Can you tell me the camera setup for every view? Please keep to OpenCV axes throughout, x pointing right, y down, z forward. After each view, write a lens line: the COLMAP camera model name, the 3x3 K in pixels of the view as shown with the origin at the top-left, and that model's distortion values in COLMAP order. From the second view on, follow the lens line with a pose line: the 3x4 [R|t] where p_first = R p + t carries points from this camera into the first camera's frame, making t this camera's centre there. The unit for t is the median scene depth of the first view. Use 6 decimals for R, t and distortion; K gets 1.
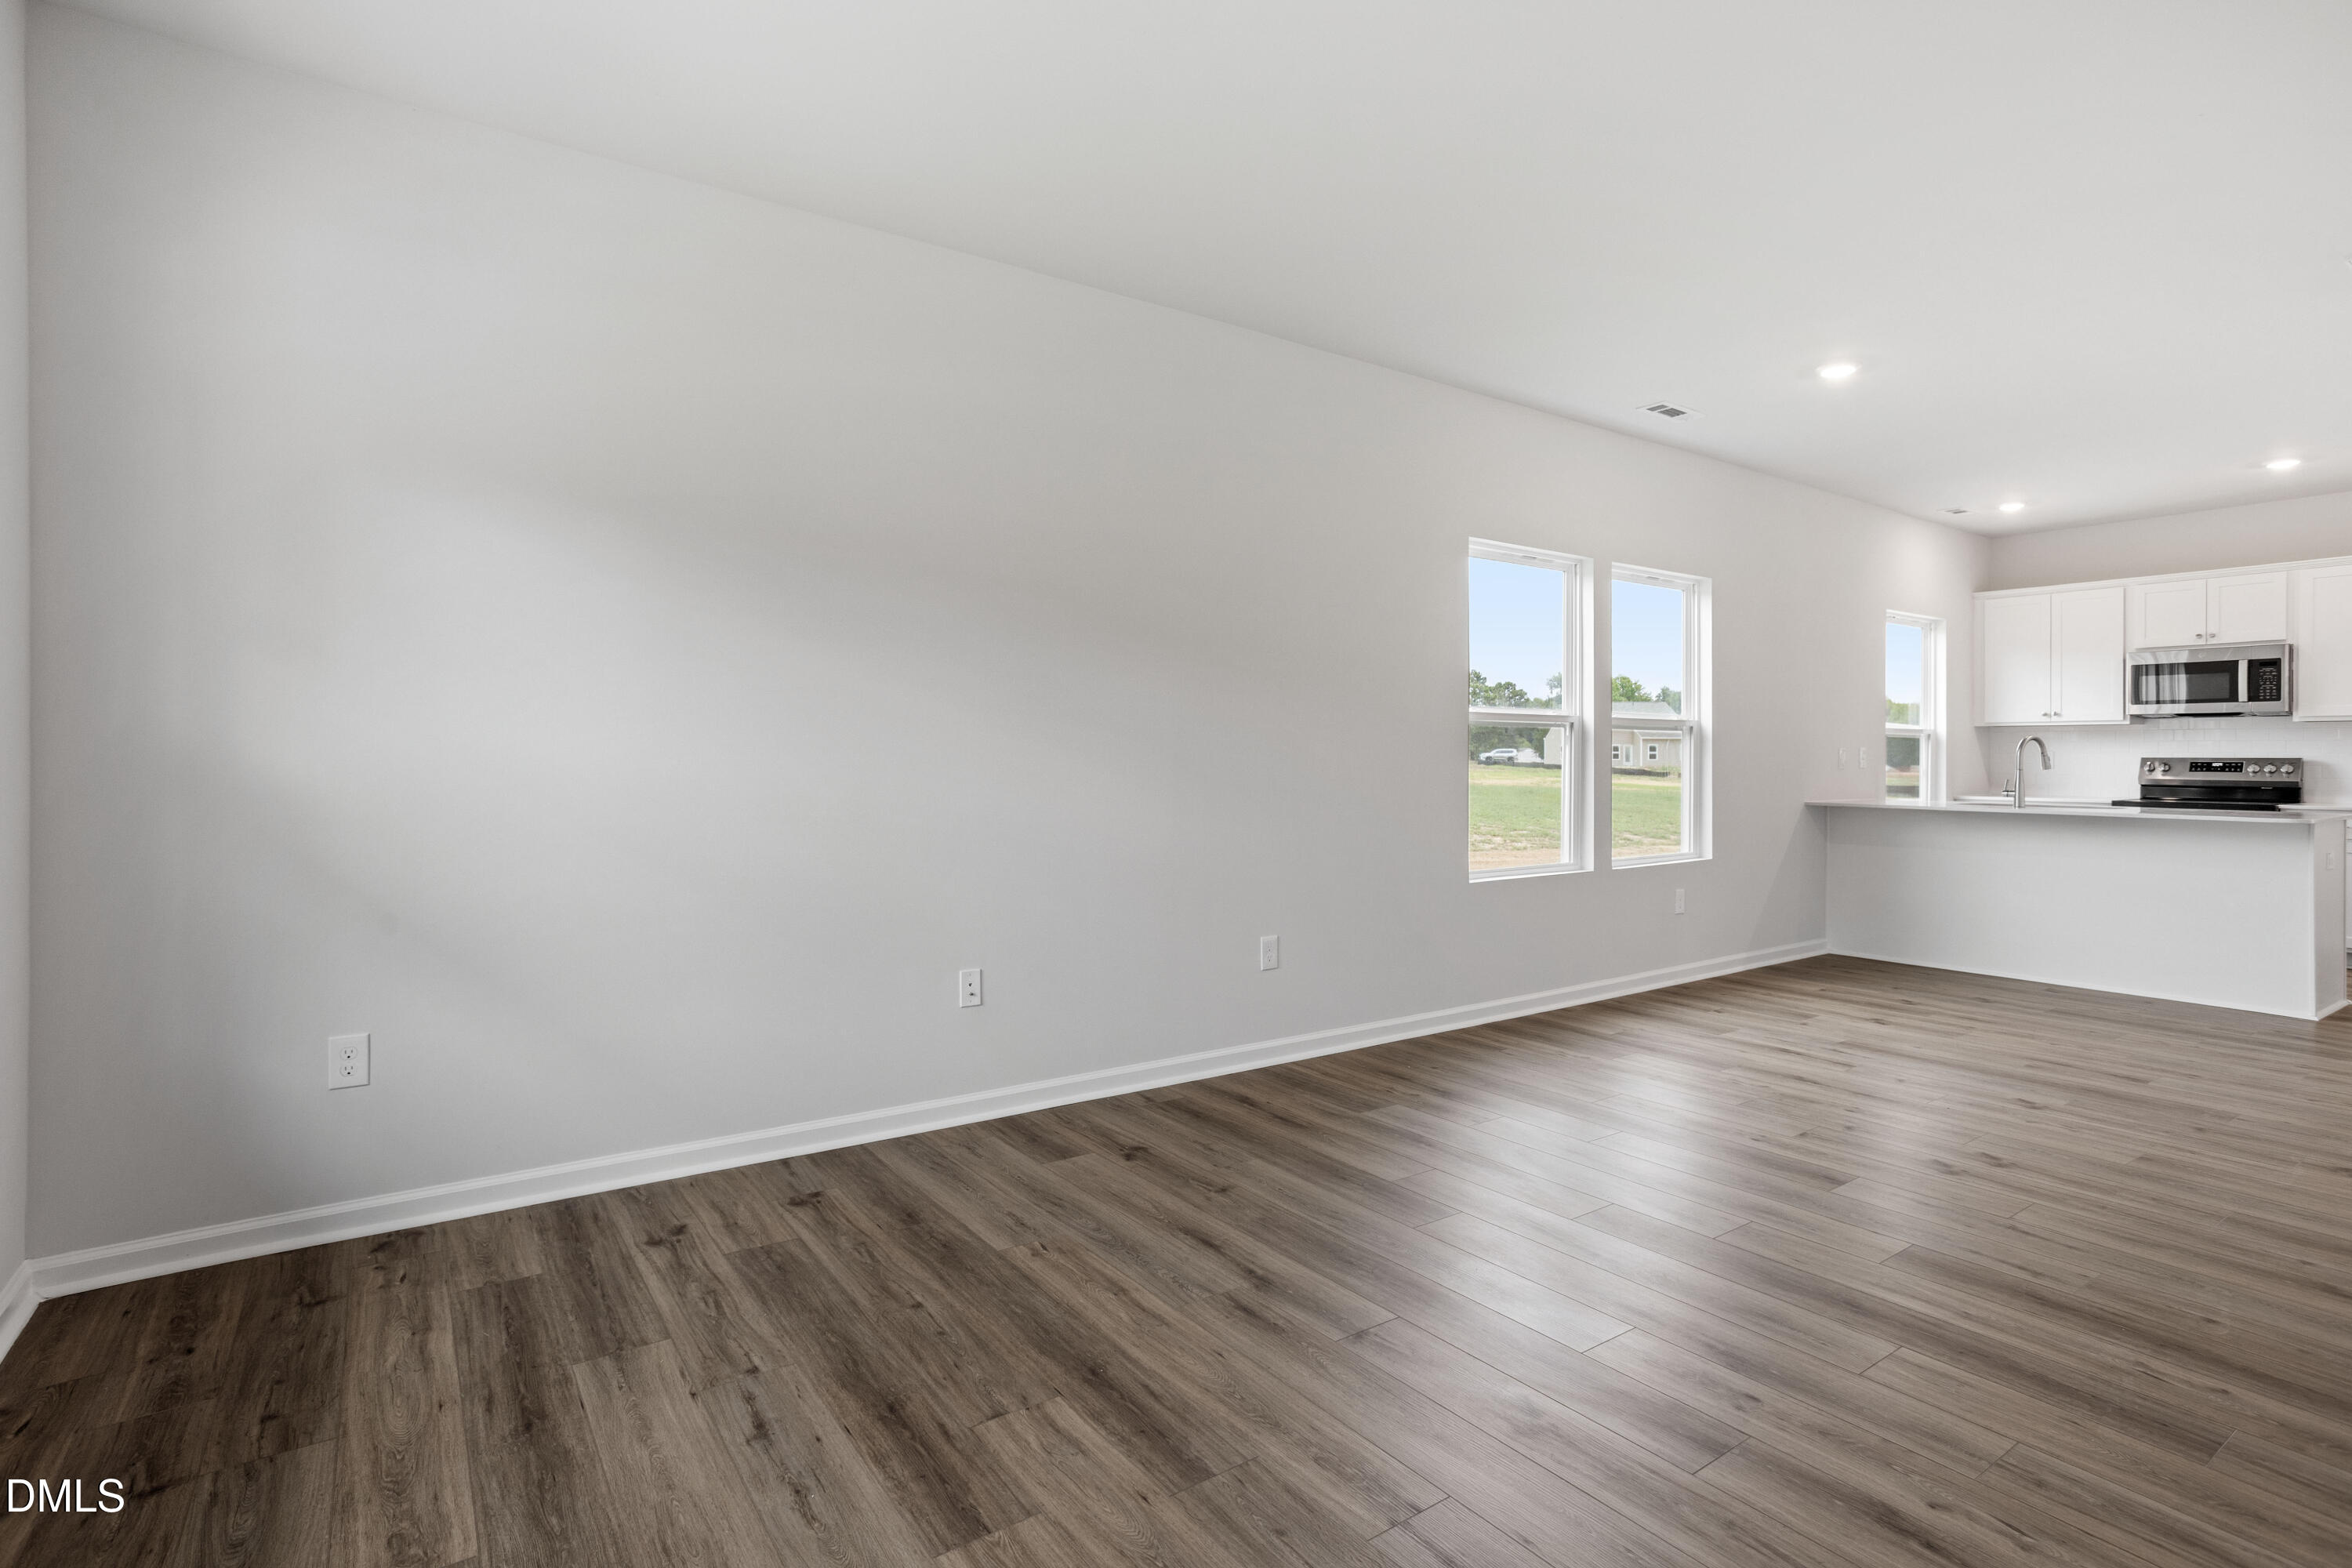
lens RADIAL K [[1143.2, 0, 1172.0], [0, 1143.2, 759.7], [0, 0, 1]] dist [-0.045058, 0.026827]
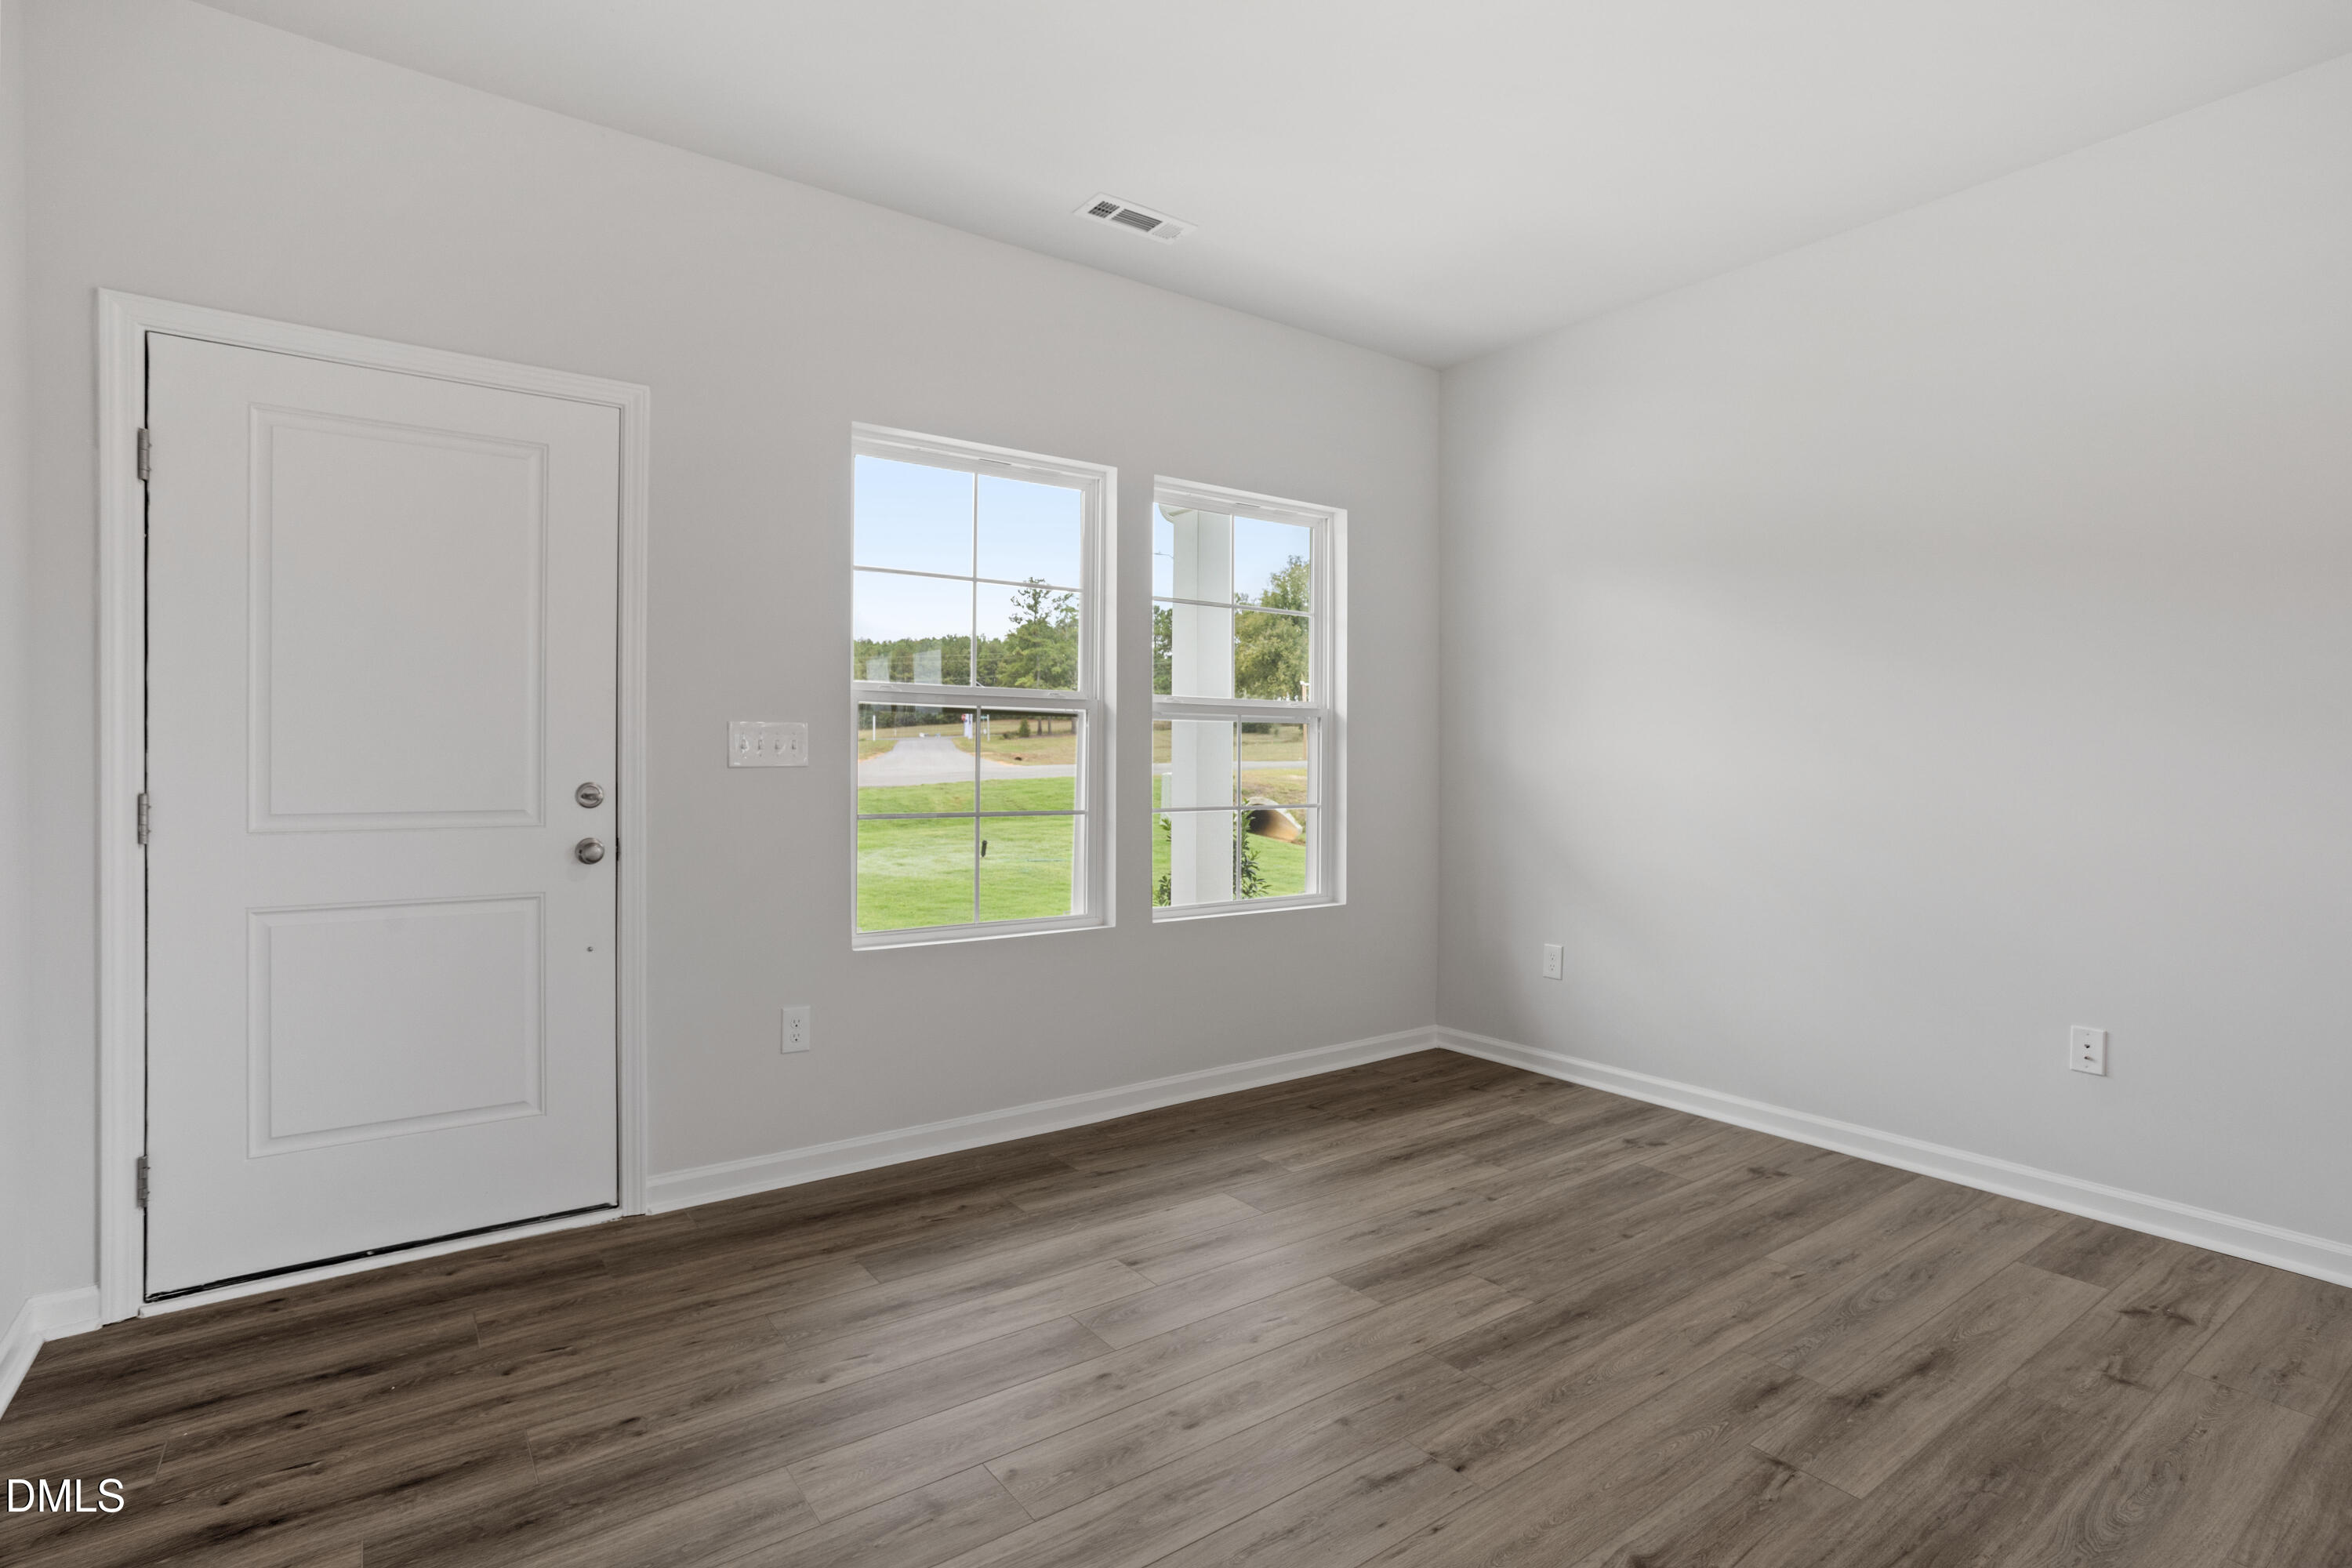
lens RADIAL K [[1154.3, 0, 1173.4], [0, 1154.3, 776.4], [0, 0, 1]] dist [-0.037881, 0.019665]
pose [[0.019914, 0.011146, -0.999740, 0.419557], [-0.004684, 0.999928, 0.011055, 0.001042], [0.999791, 0.004462, 0.019965, 0.231651]]
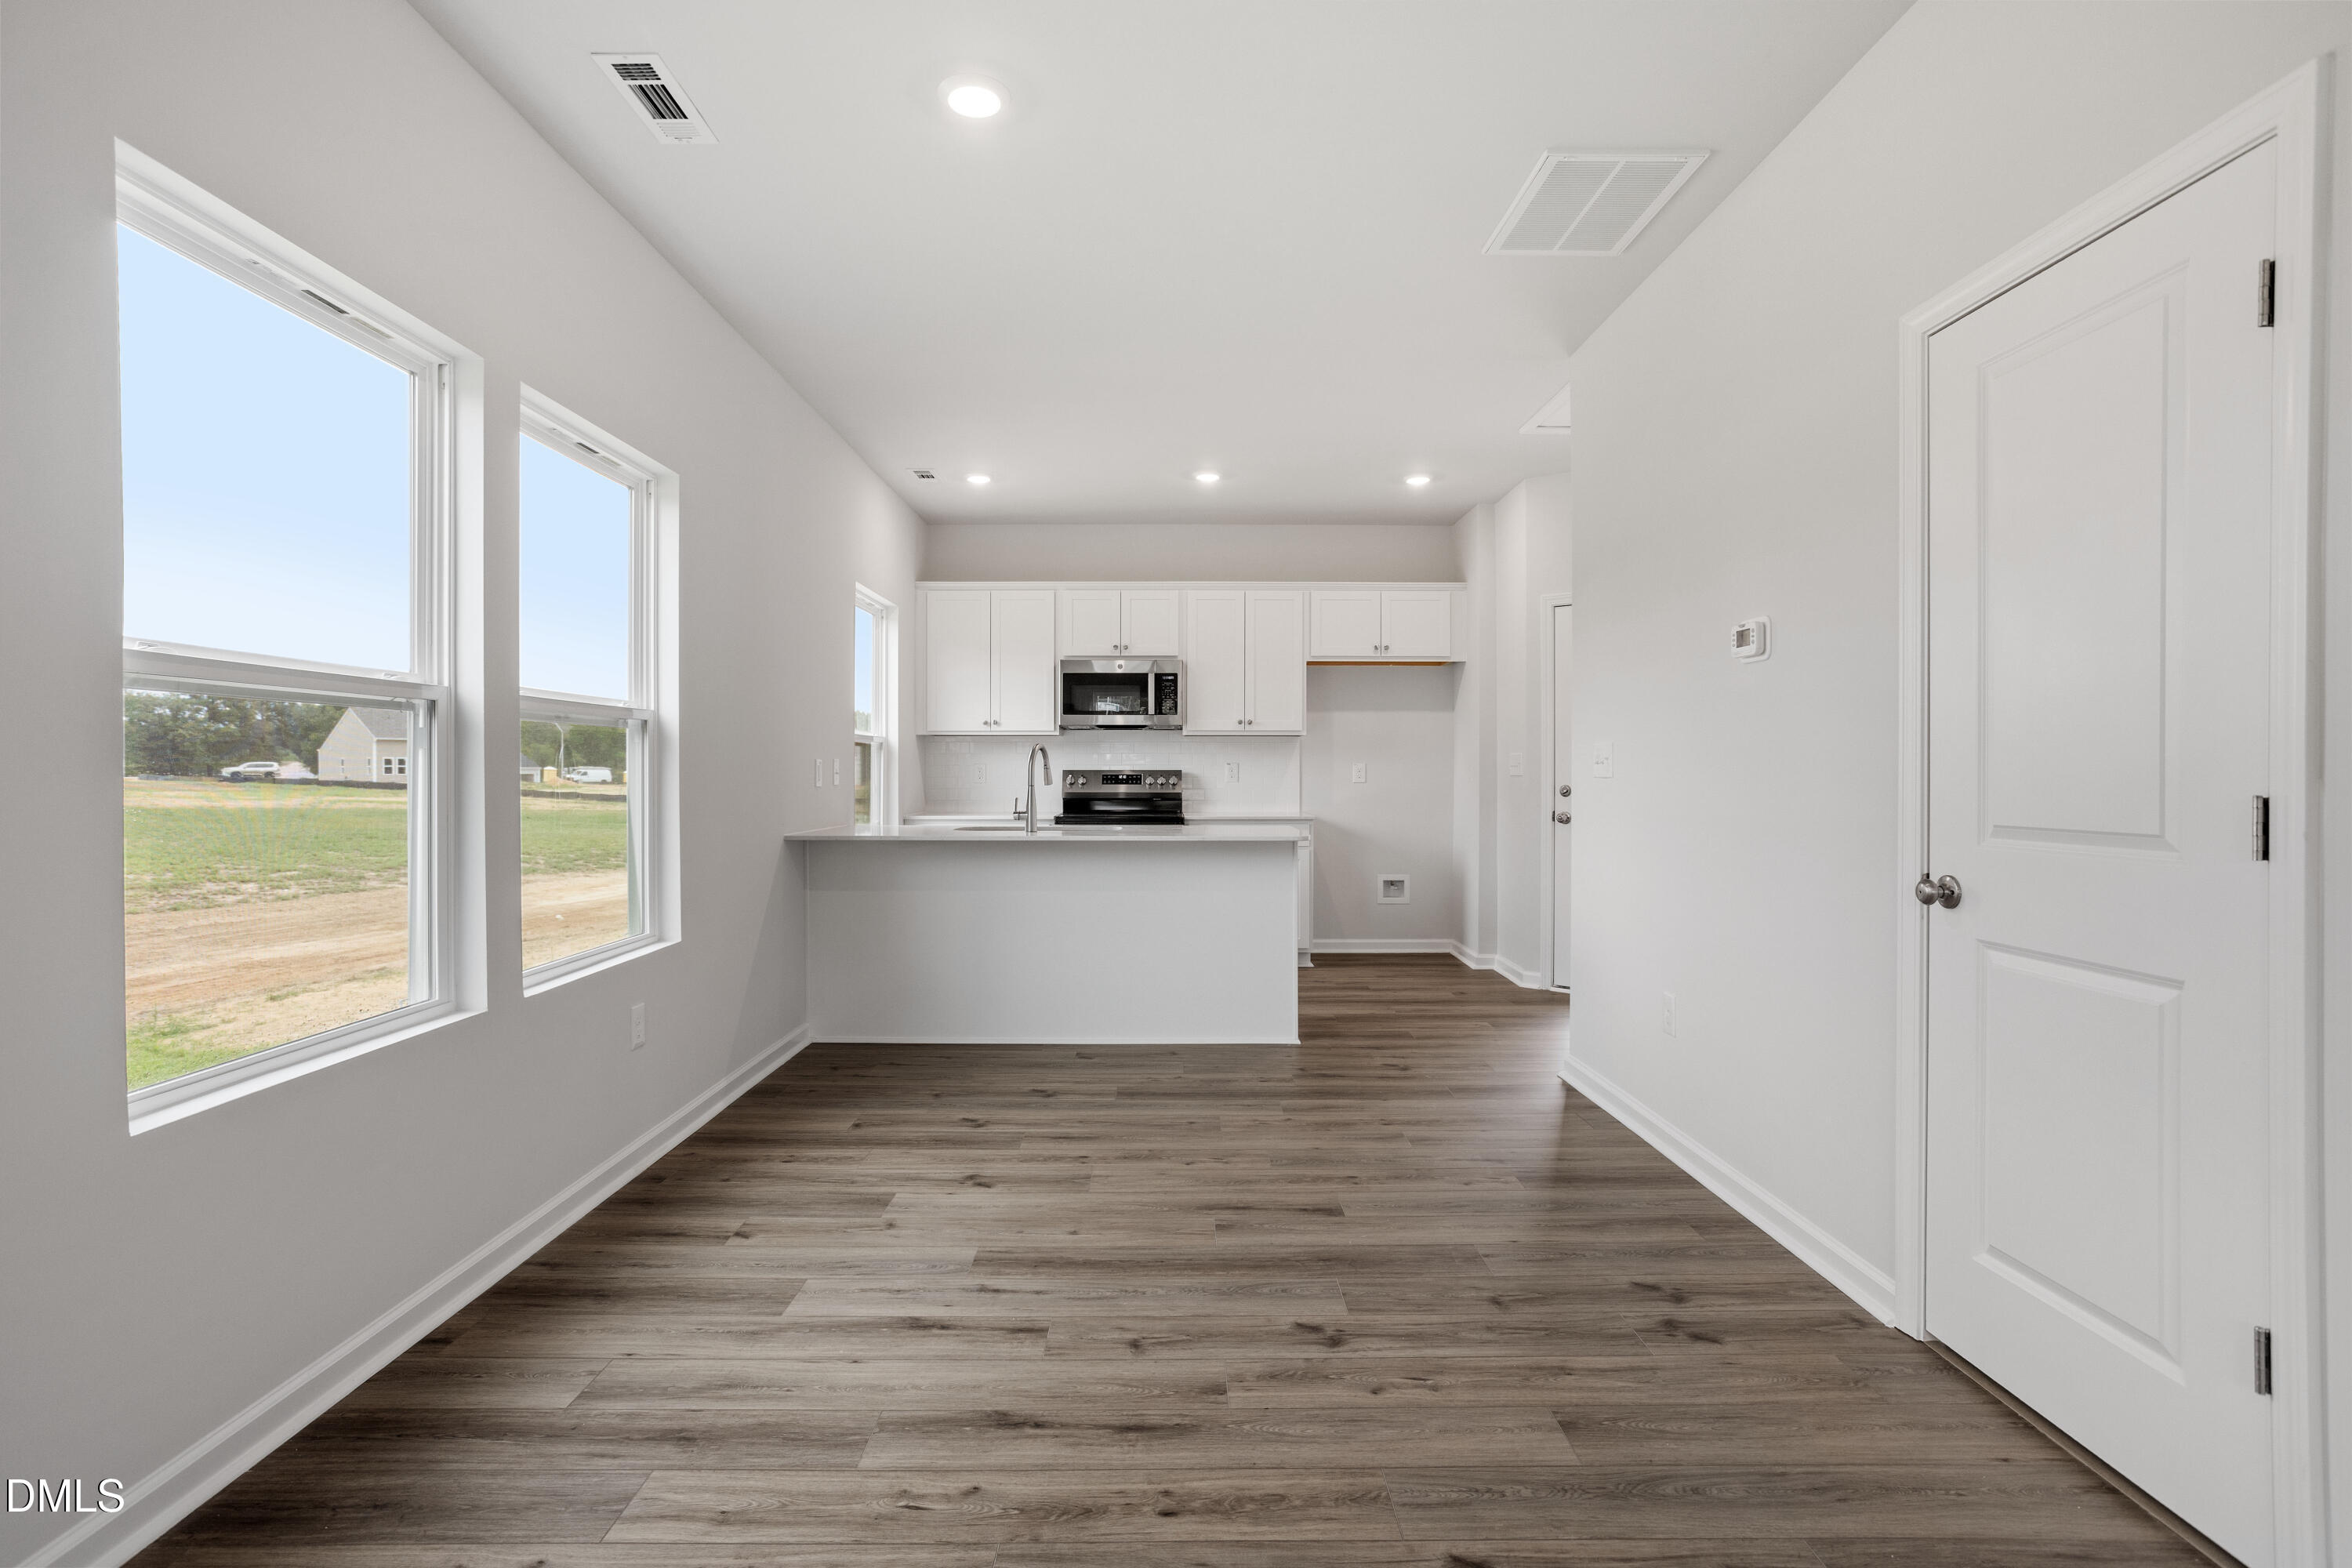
lens RADIAL K [[1143.2, 0, 1159.7], [0, 1143.2, 775.7], [0, 0, 1]] dist [-0.045058, 0.026827]
pose [[0.575866, -0.006308, 0.817520, 0.150953], [0.004031, 0.999980, 0.004877, -0.002384], [-0.817534, 0.000487, 0.575880, 0.512550]]
